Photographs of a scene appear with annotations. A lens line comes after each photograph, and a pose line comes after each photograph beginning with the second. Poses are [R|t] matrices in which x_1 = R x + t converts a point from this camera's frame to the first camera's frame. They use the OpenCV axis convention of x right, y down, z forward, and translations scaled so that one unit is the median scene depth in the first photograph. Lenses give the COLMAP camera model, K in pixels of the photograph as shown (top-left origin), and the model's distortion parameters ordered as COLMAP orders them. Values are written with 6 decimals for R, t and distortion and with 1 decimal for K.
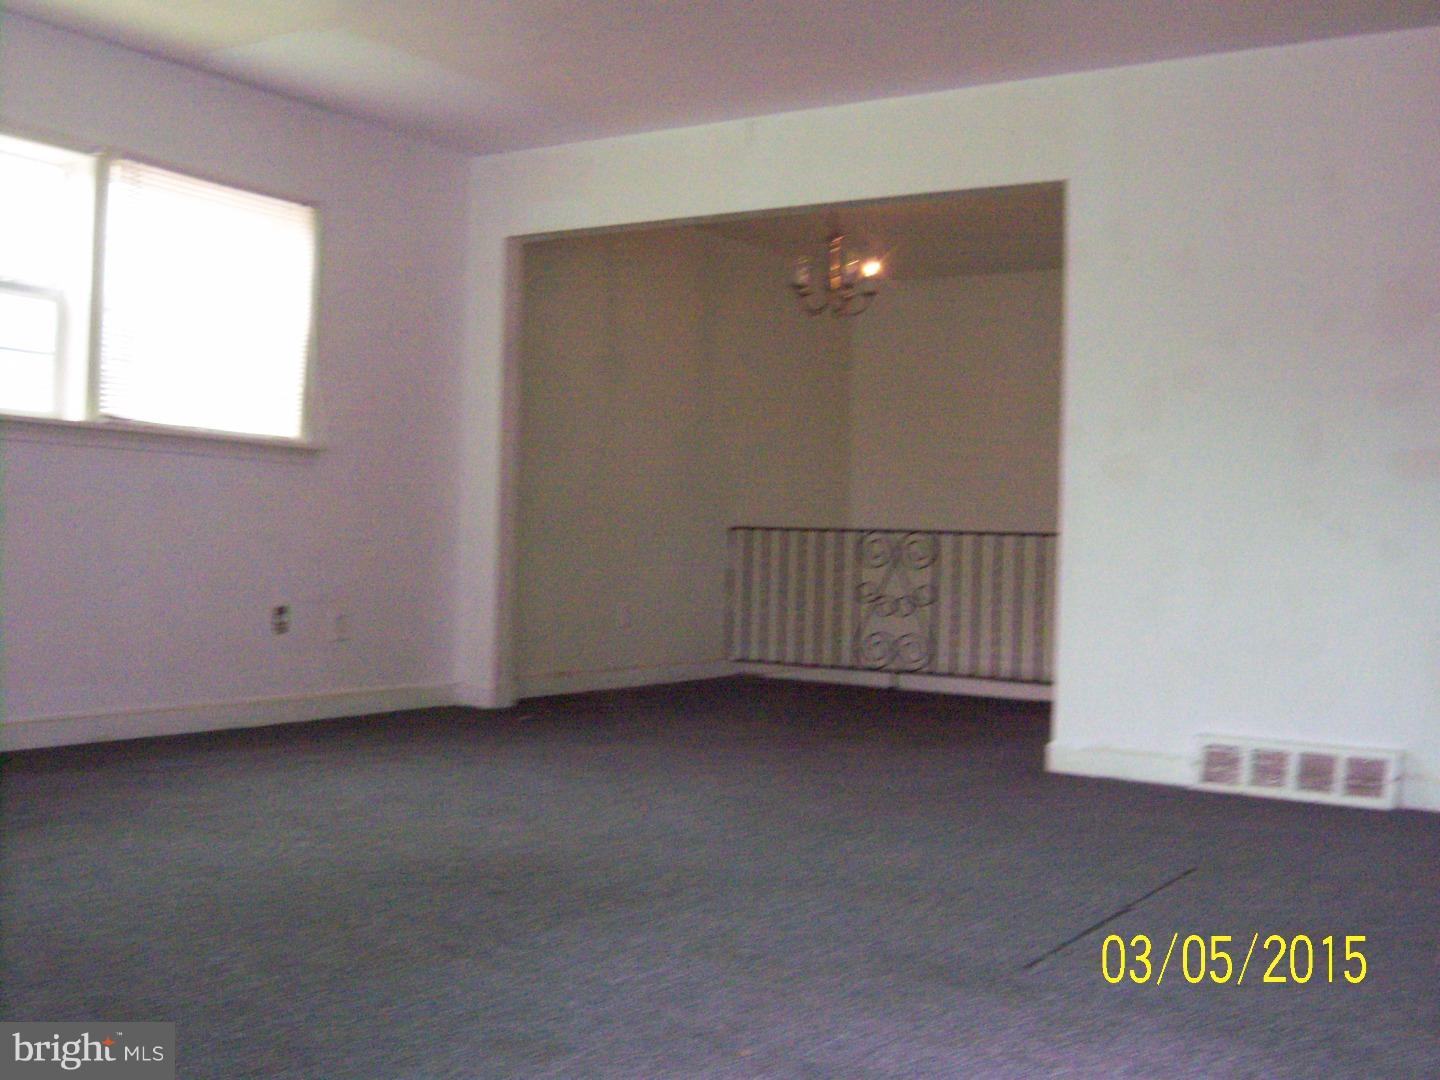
lens RADIAL K [[1551.5, 0, 720.0], [0, 1551.5, 540.0], [0, 0, 1]] dist [-0.116863, 0.055229]
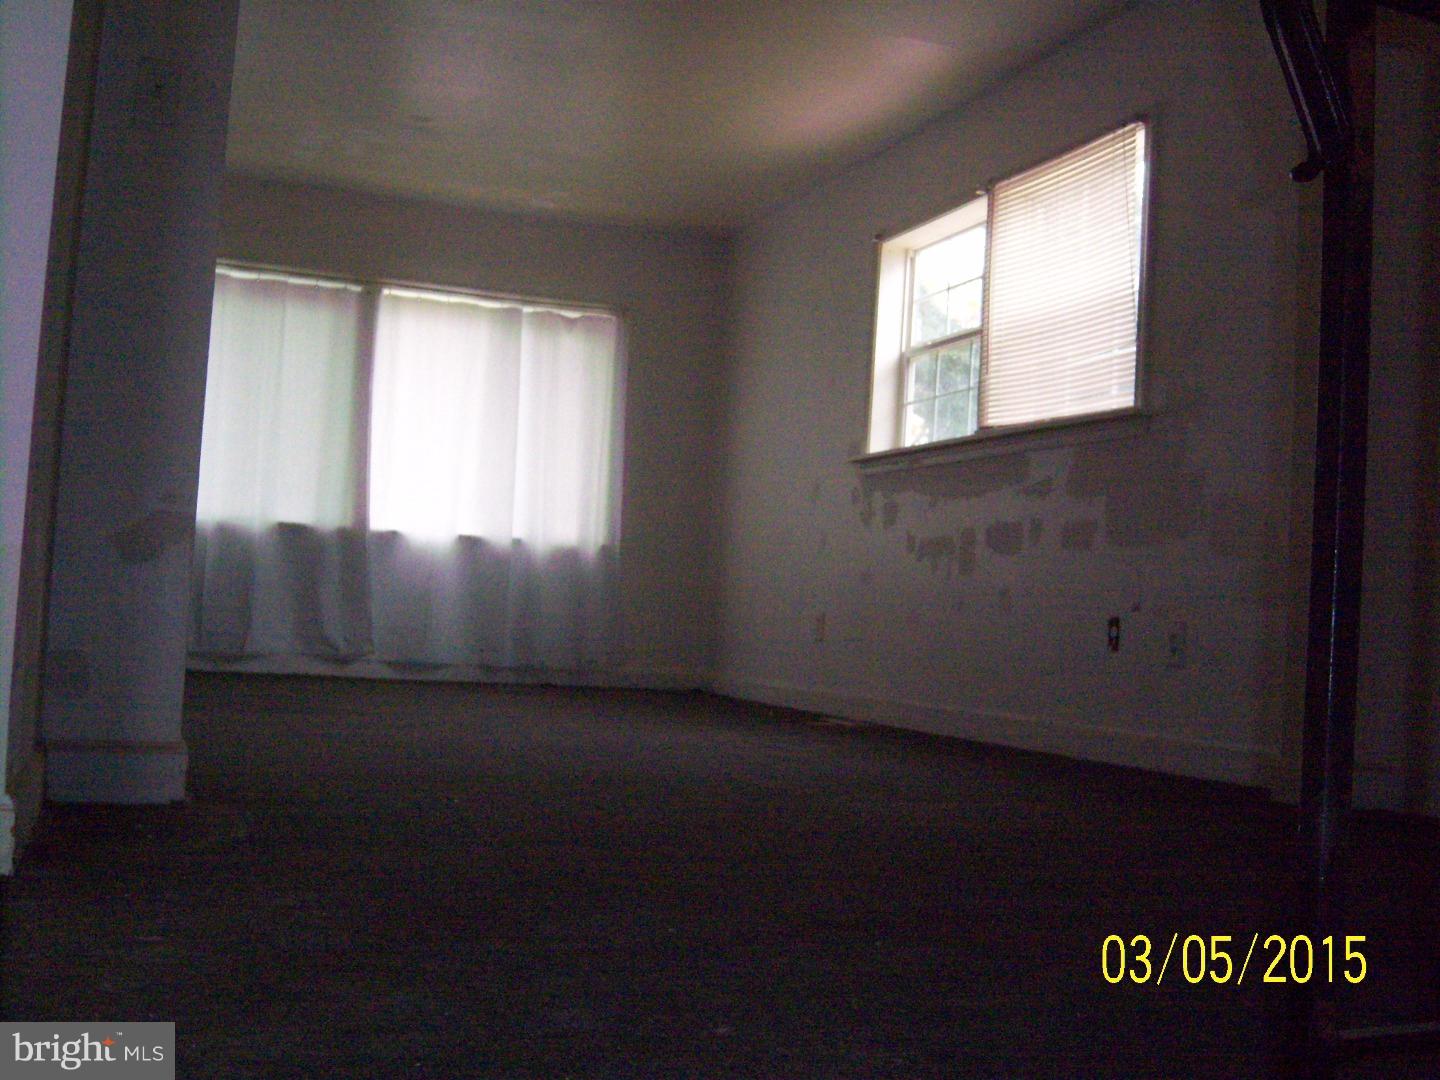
lens RADIAL K [[1551.5, 0, 720.0], [0, 1551.5, 540.0], [0, 0, 1]] dist [-0.116863, 0.055229]
pose [[-0.594304, -0.096032, -0.798486, 0.493582], [-0.078673, 0.995025, -0.061114, 0.068948], [0.800383, 0.026499, -0.598903, 1.319753]]
